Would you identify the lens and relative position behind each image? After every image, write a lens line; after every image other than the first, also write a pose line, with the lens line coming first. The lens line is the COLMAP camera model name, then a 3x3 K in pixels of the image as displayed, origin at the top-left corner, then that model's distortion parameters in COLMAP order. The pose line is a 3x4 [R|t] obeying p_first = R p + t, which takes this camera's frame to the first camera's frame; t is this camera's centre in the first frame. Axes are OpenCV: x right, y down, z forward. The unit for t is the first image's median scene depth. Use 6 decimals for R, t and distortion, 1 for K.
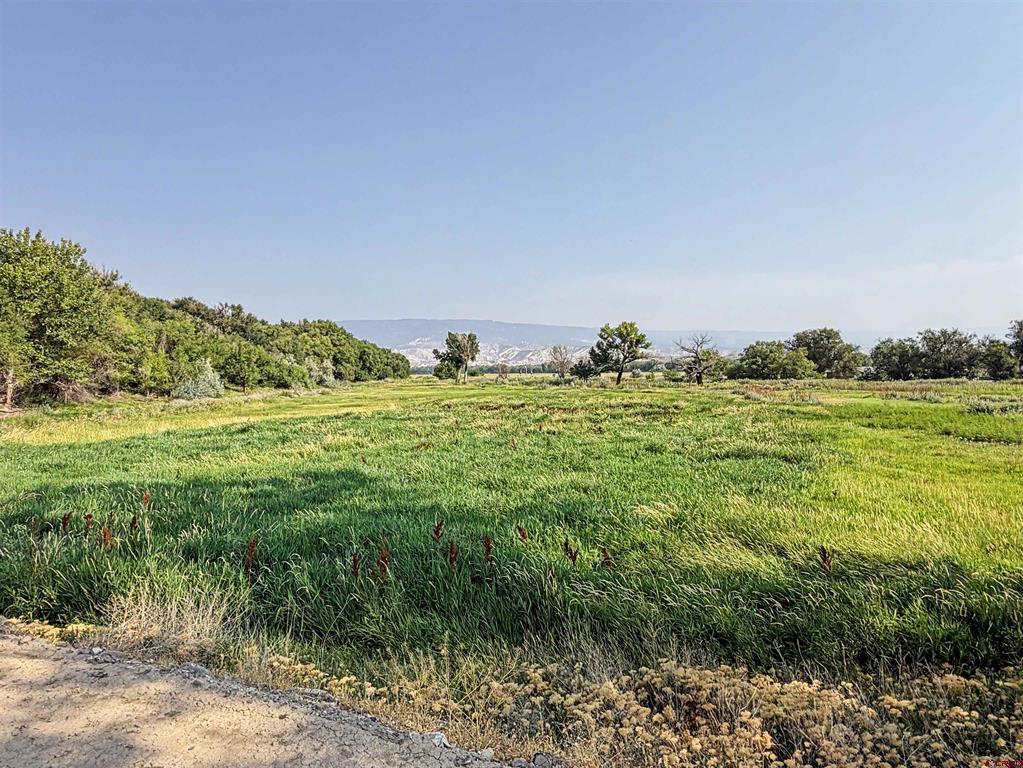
lens RADIAL K [[614.0, 0, 511.5], [0, 614.0, 384.0], [0, 0, 1]] dist [-0.012942, 0.000066]
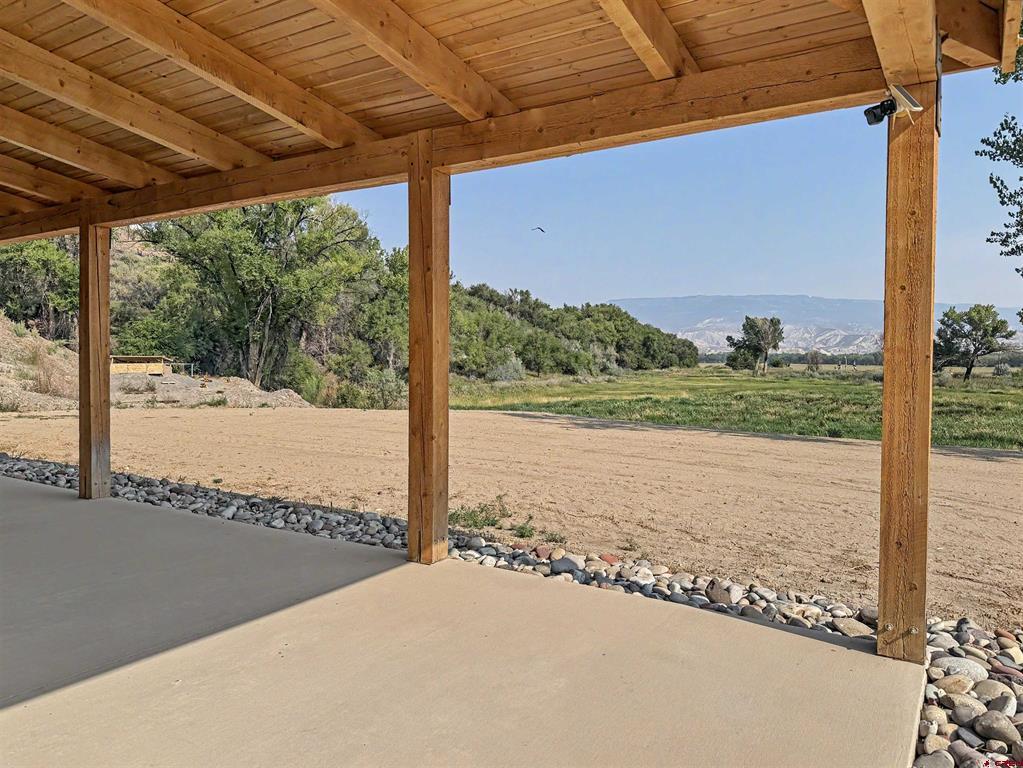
lens RADIAL K [[727.4, 0, 511.5], [0, 727.4, 384.0], [0, 0, 1]] dist [0.149845, -0.285406]
pose [[0.916897, 0.036040, -0.397494, 0.013831], [-0.030155, 0.999324, 0.021049, 0.000106], [0.397984, -0.007313, 0.917363, -0.114888]]
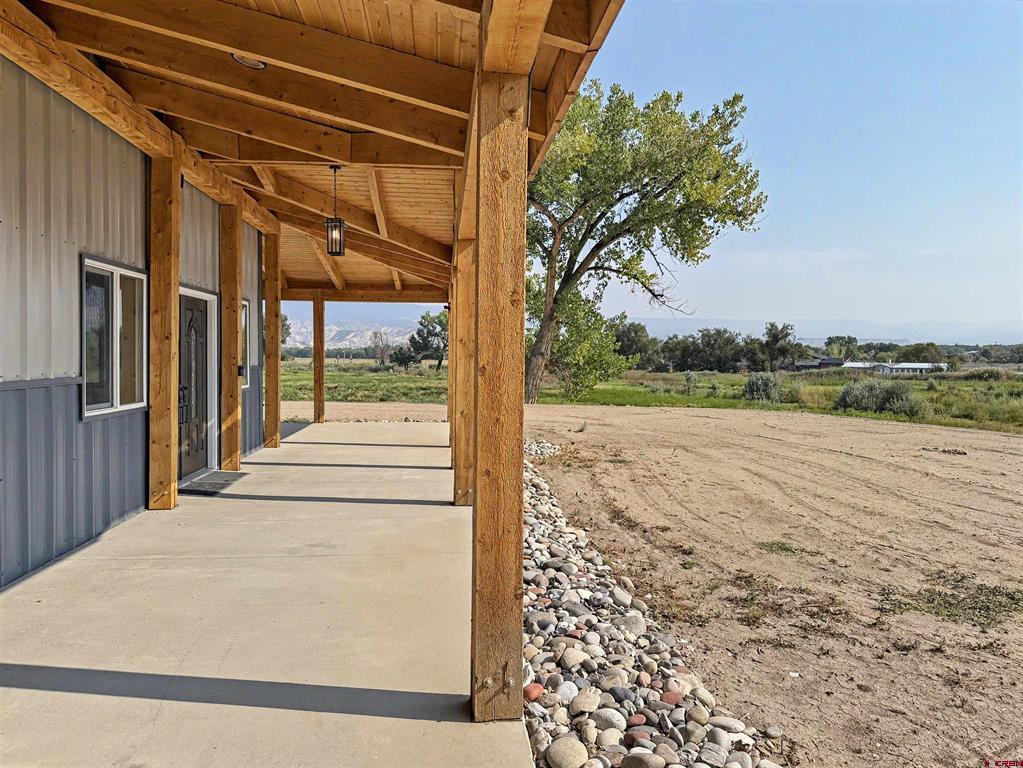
lens RADIAL K [[727.4, 0, 511.5], [0, 727.4, 384.0], [0, 0, 1]] dist [0.149845, -0.285406]
pose [[0.969816, 0.011290, 0.243577, -0.000049], [-0.015231, 0.999782, 0.014302, 0.001214], [-0.243362, -0.017580, 0.969776, -0.185655]]
